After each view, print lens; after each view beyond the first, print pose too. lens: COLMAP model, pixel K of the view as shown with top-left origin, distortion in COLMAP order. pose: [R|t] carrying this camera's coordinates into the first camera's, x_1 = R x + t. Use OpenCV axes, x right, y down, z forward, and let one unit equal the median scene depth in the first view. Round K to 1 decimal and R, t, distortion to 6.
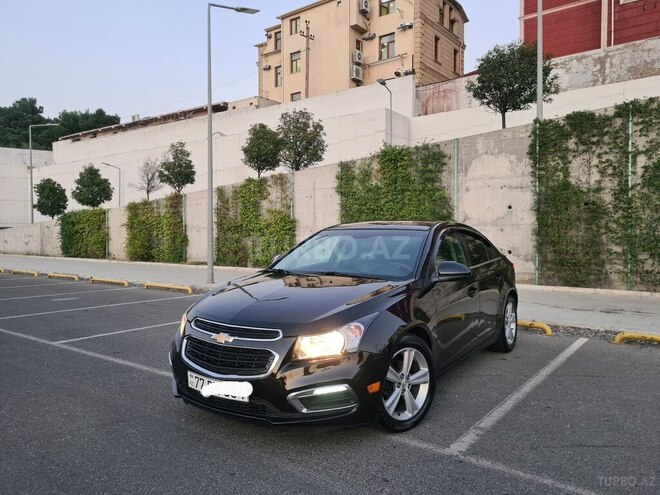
lens RADIAL K [[498.4, 0, 325.7], [0, 498.4, 245.9], [0, 0, 1]] dist [0.058959, -0.038670]
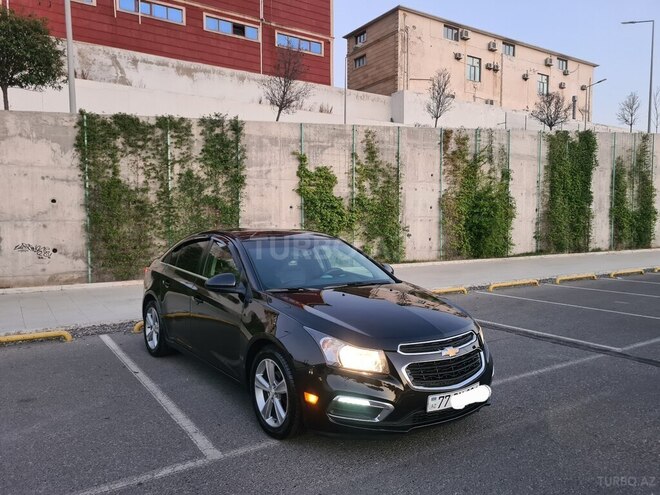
lens RADIAL K [[494.0, 0, 331.7], [0, 494.0, 250.6], [0, 0, 1]] dist [0.063187, -0.031518]
pose [[0.333339, -0.057443, 0.941056, -0.277675], [0.022807, 0.998341, 0.052861, -0.020399], [-0.942531, 0.003842, 0.334096, 0.191601]]
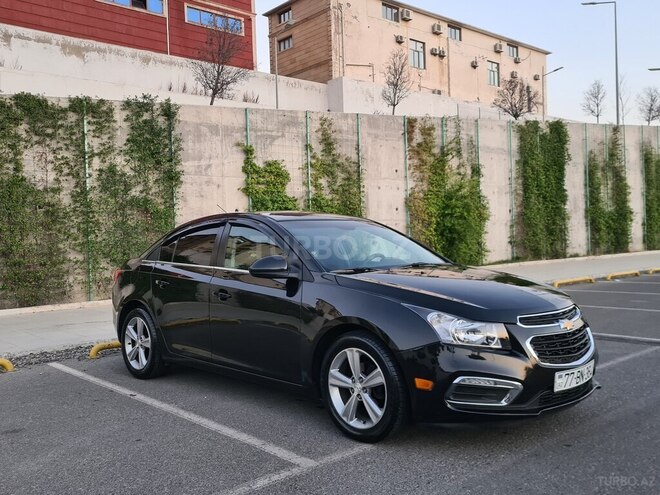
lens RADIAL K [[607.0, 0, 324.0], [0, 607.0, 244.8], [0, 0, 1]] dist [0.062554, -0.025049]
pose [[0.204041, -0.018160, 0.978794, -0.308175], [0.054524, 0.998487, 0.007159, 0.000468], [-0.977443, 0.051907, 0.204722, 0.260903]]
